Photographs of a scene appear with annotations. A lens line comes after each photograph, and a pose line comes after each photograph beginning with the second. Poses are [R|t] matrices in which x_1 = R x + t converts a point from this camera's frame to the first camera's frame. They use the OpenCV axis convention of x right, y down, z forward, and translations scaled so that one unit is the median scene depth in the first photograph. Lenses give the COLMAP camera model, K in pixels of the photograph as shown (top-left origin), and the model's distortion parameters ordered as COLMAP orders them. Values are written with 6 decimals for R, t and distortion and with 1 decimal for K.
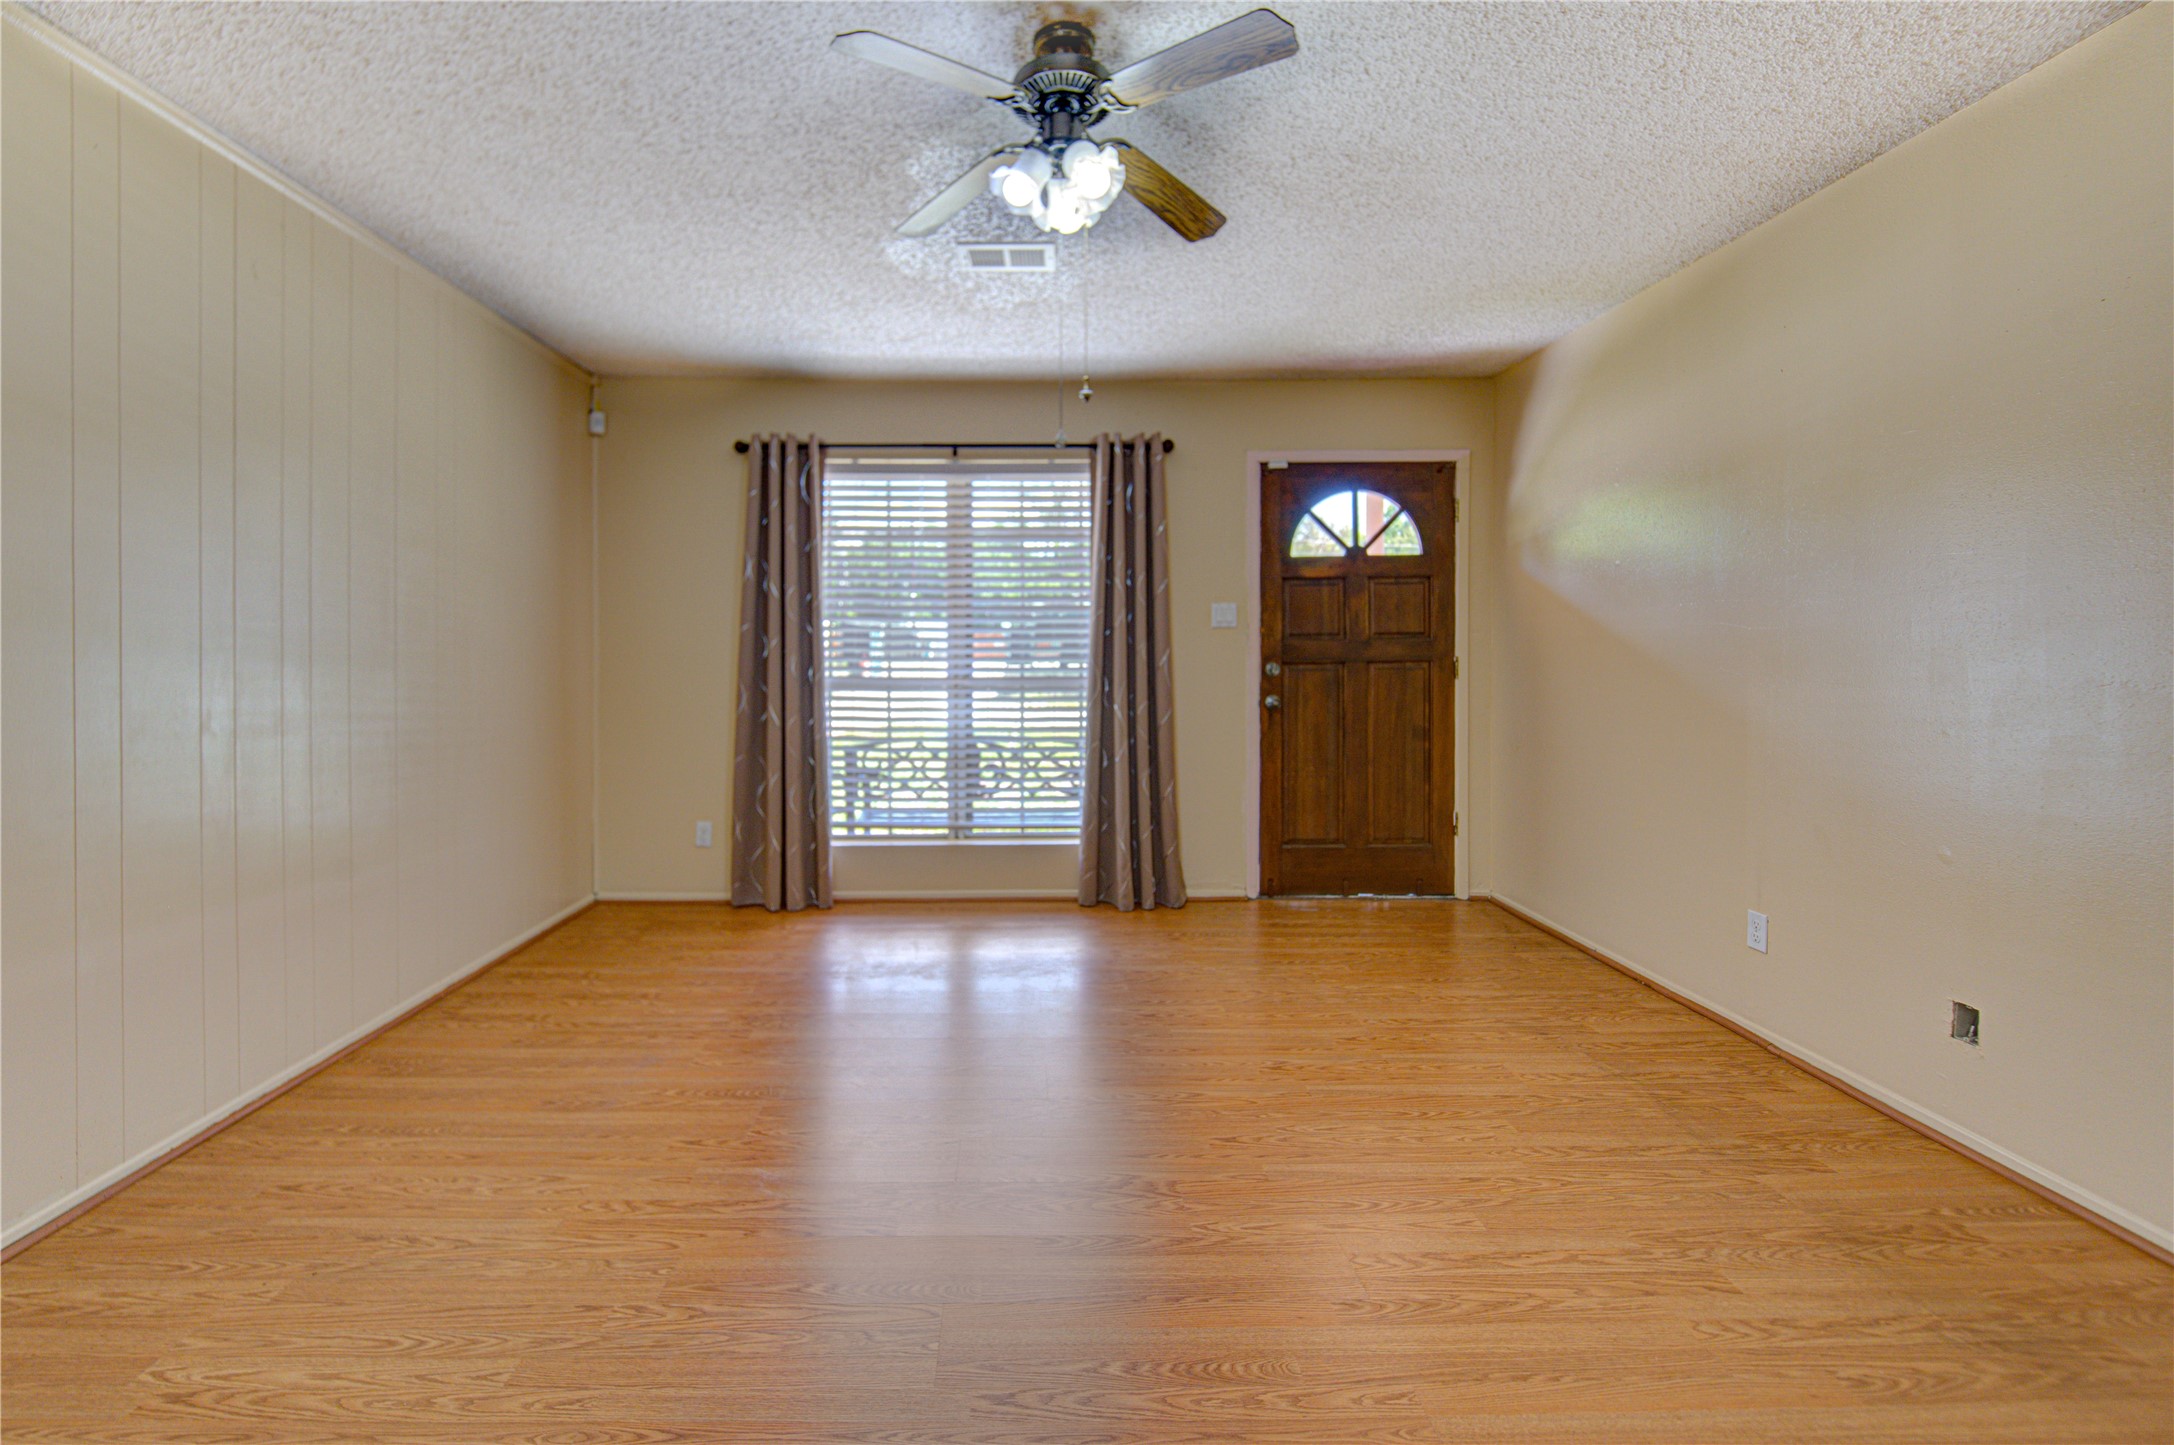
lens RADIAL K [[931.0, 0, 1025.2], [0, 931.0, 667.0], [0, 0, 1]] dist [-0.007027, -0.004132]
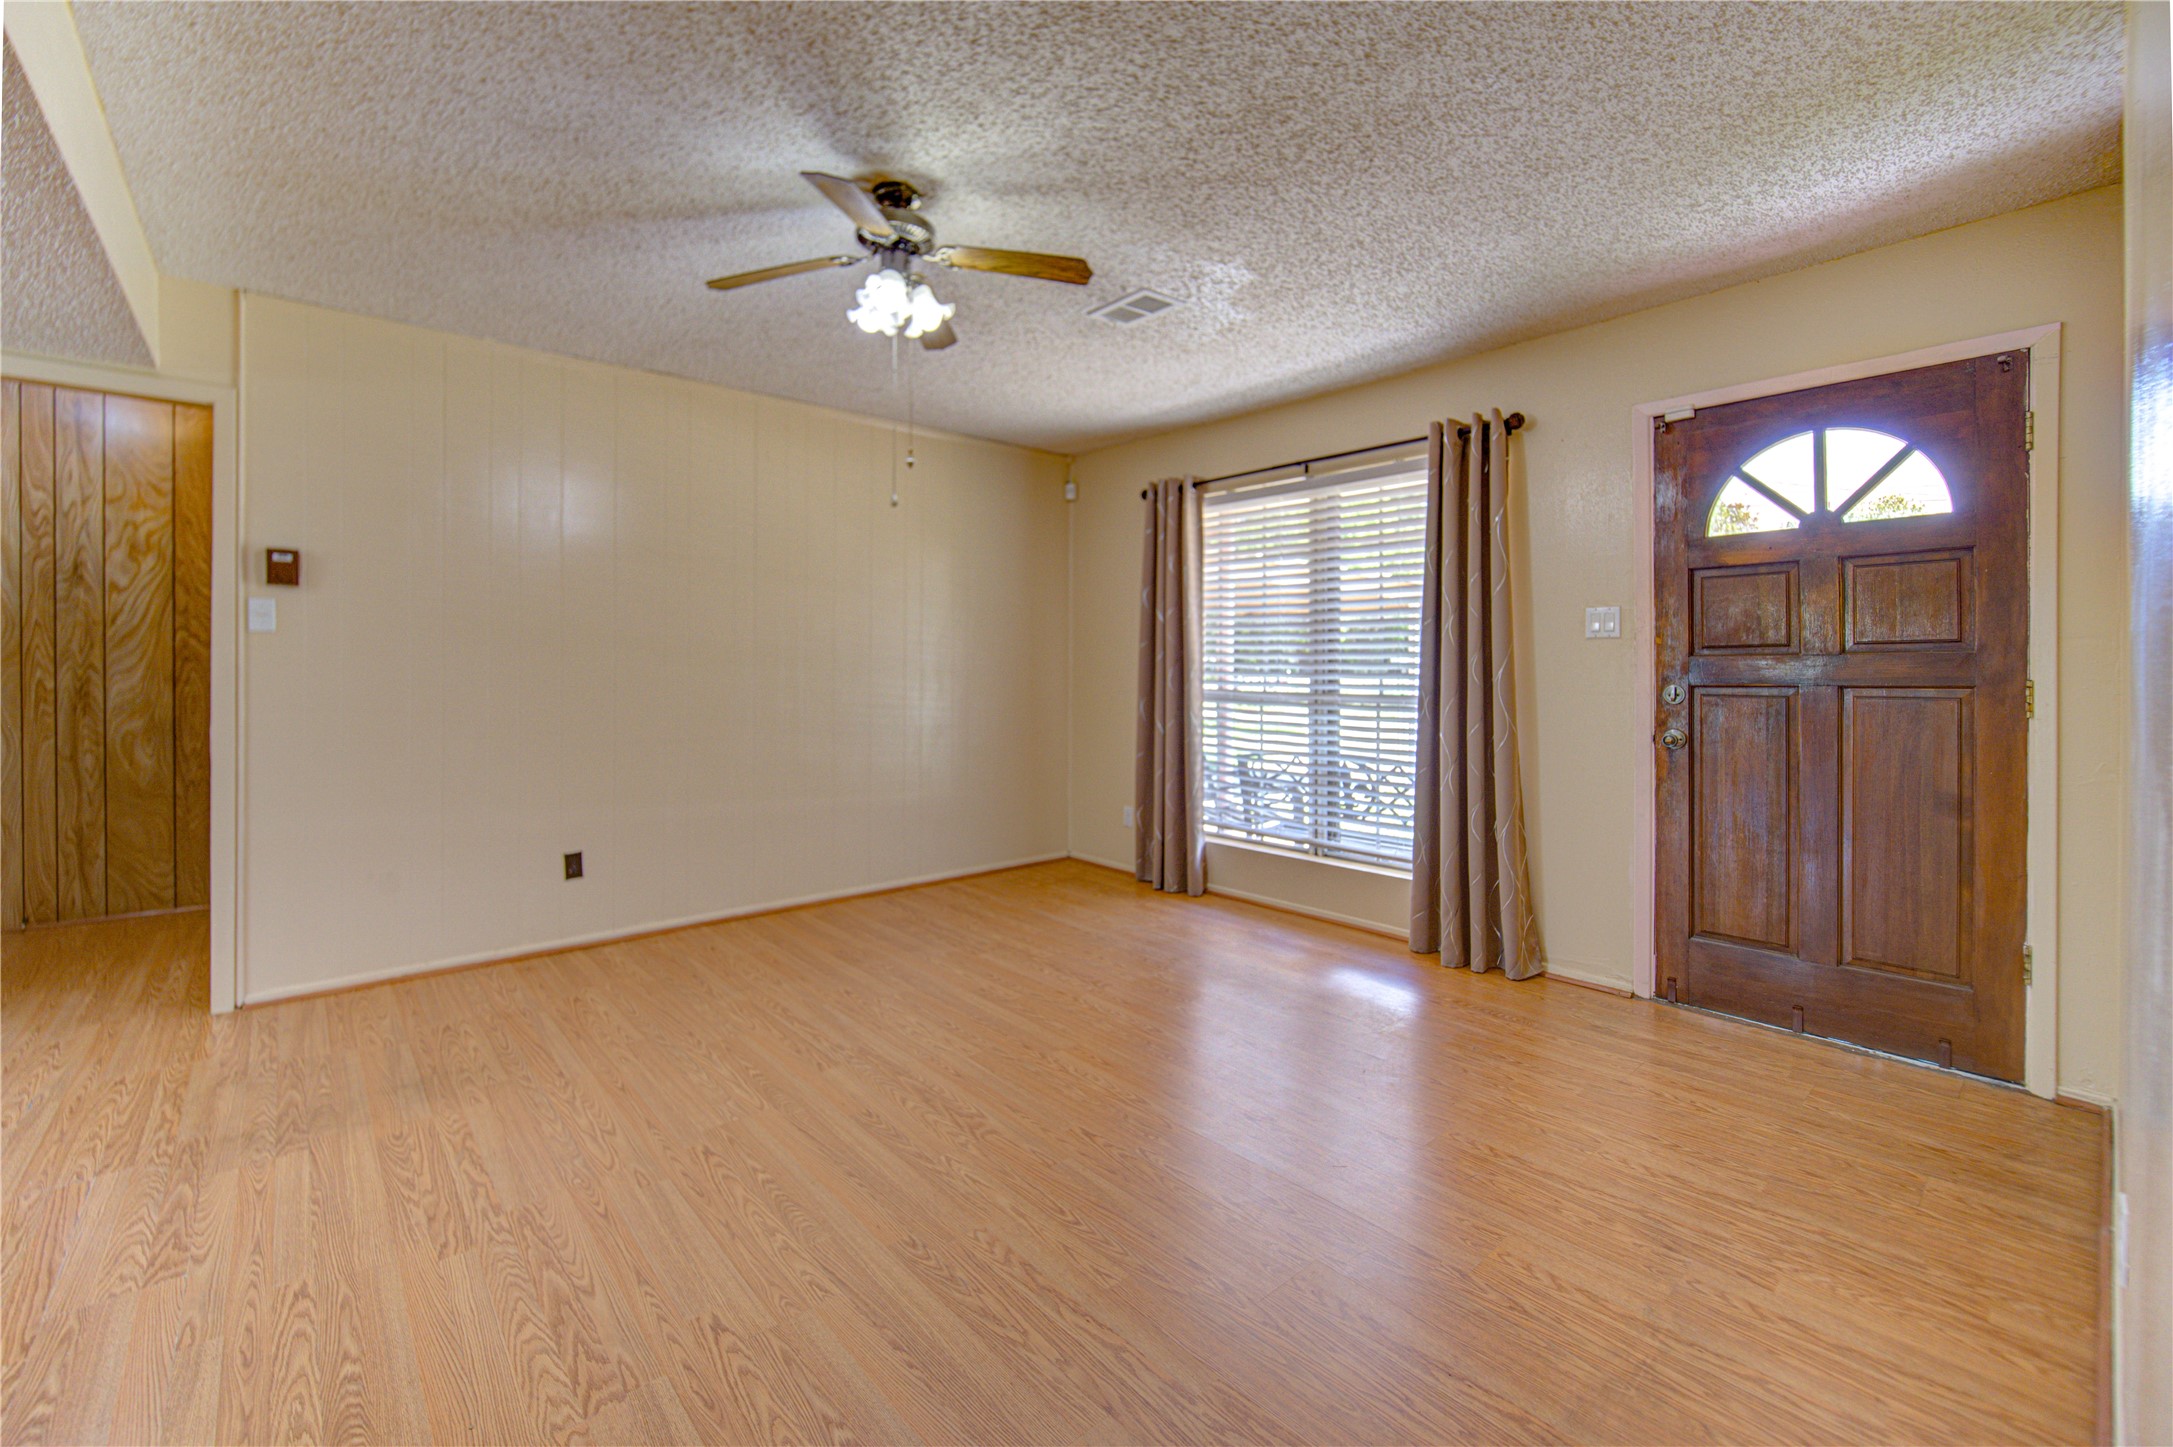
lens RADIAL K [[917.1, 0, 1057.0], [0, 917.1, 683.8], [0, 0, 1]] dist [-0.005403, -0.004592]
pose [[0.635222, 0.018645, -0.772104, 0.527477], [-0.018213, 0.999792, 0.009159, -0.003232], [0.772115, 0.008244, 0.635430, 0.168431]]
